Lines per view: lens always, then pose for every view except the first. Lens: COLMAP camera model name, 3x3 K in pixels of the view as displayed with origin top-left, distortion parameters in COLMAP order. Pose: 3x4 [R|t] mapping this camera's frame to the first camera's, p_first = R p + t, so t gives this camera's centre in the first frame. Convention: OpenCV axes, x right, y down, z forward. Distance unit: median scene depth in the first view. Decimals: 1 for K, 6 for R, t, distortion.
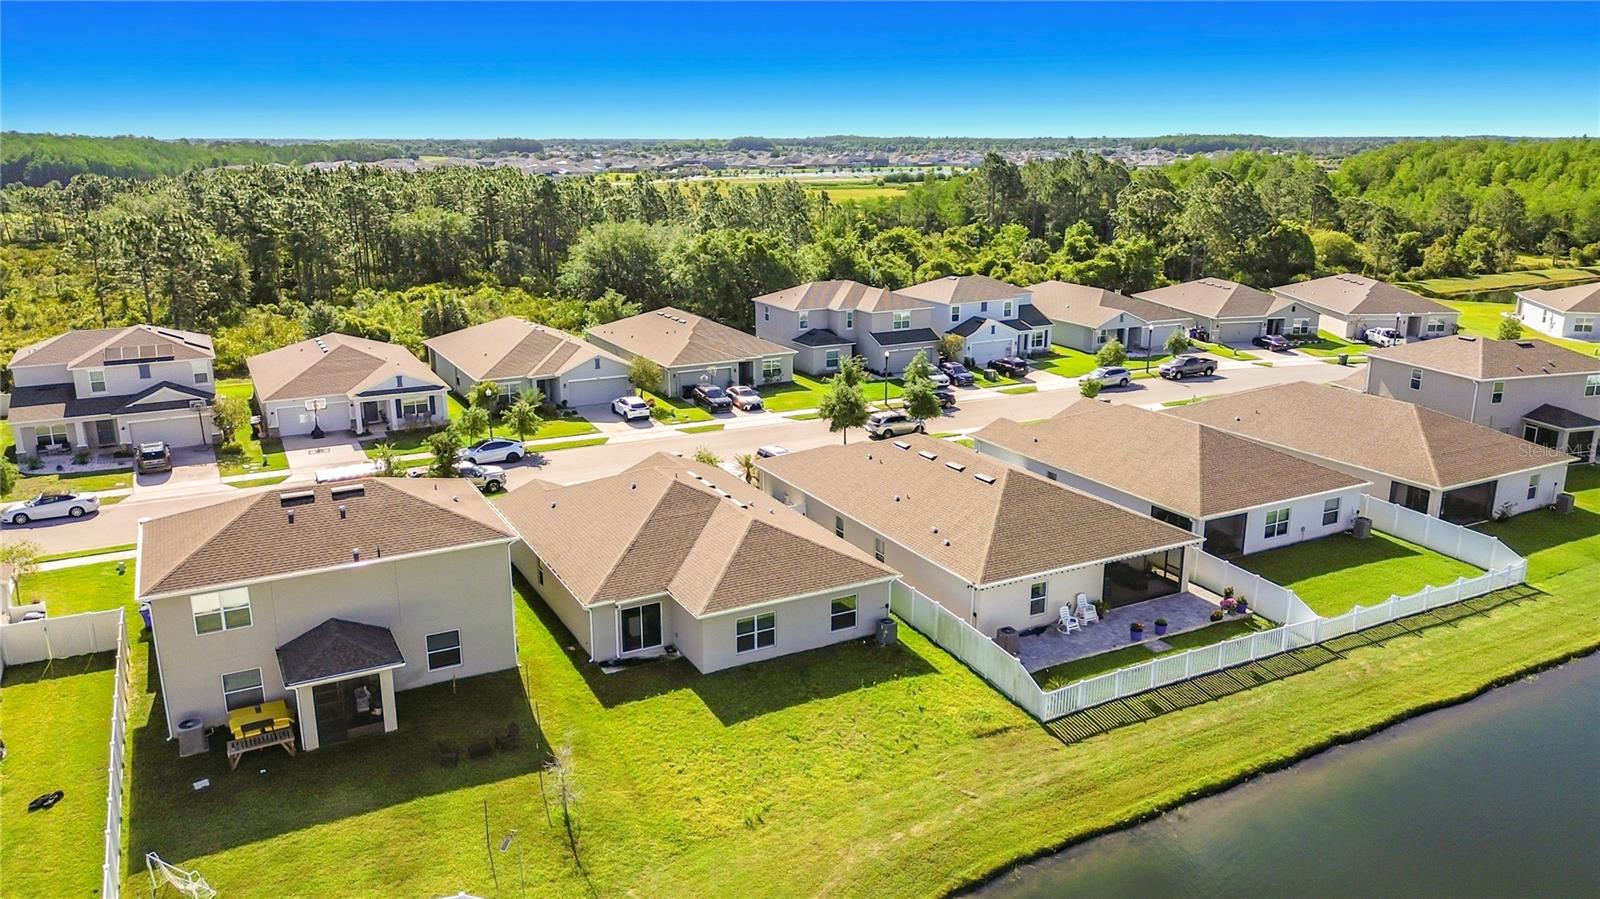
lens RADIAL K [[1150.6, 0, 797.5], [0, 1150.6, 447.2], [0, 0, 1]] dist [0.064274, -0.097899]
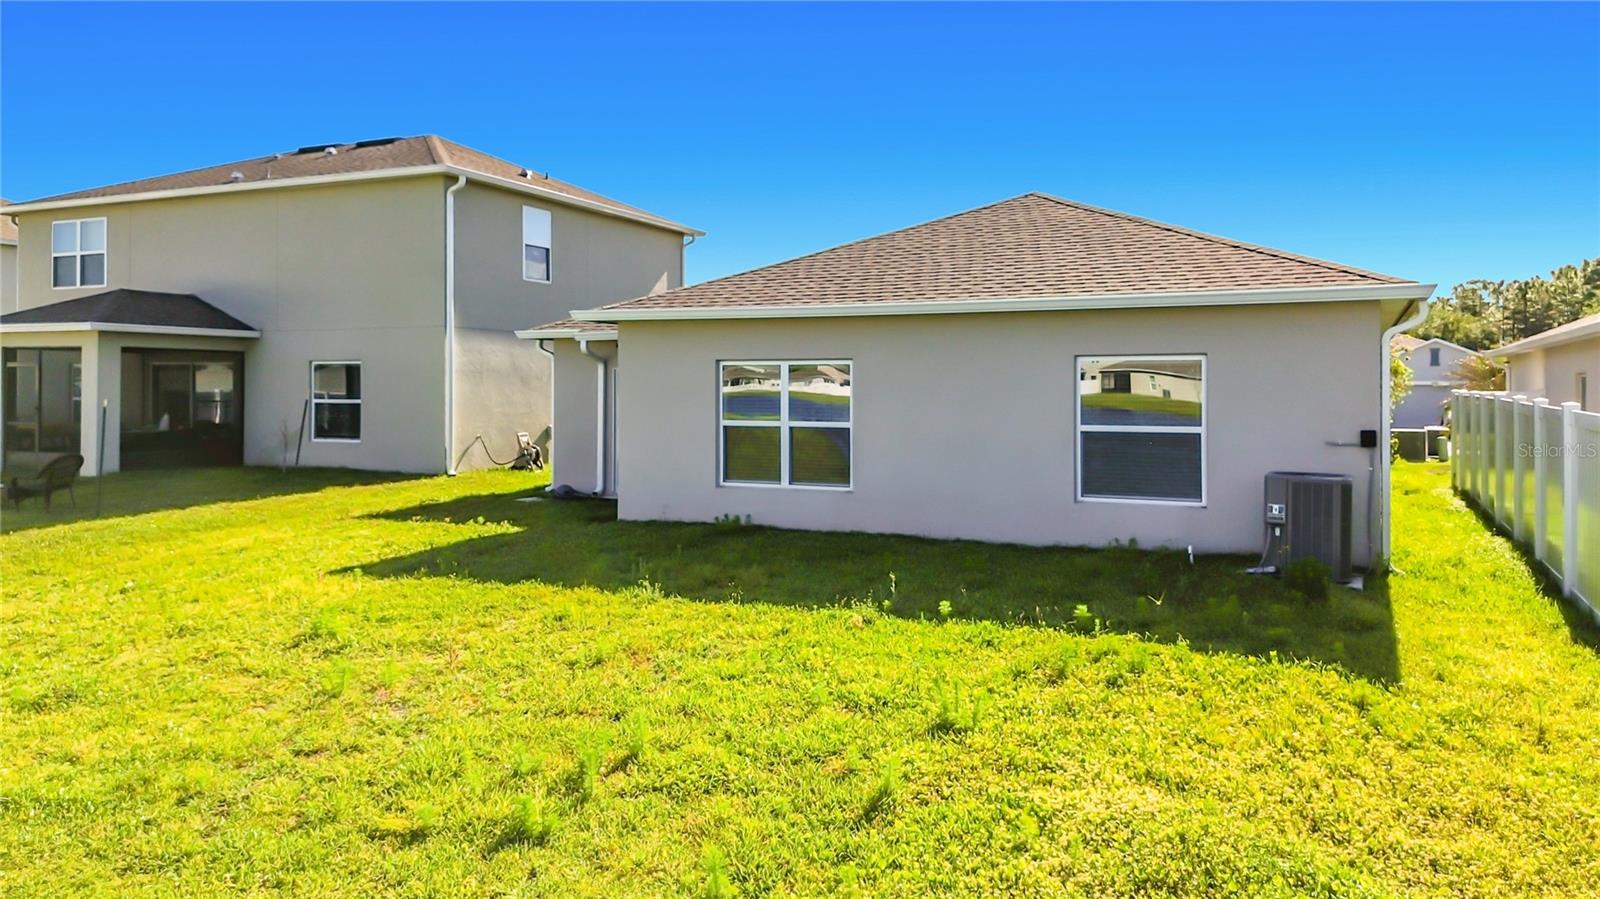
lens RADIAL K [[1122.6, 0, 825.2], [0, 1122.6, 399.9], [0, 0, 1]] dist [-0.000448, 0.000398]
pose [[0.621810, 0.010111, -0.783103, 0.137213], [-0.204922, 0.967181, -0.150227, 0.137374], [0.755883, 0.253888, 0.603475, 0.583027]]
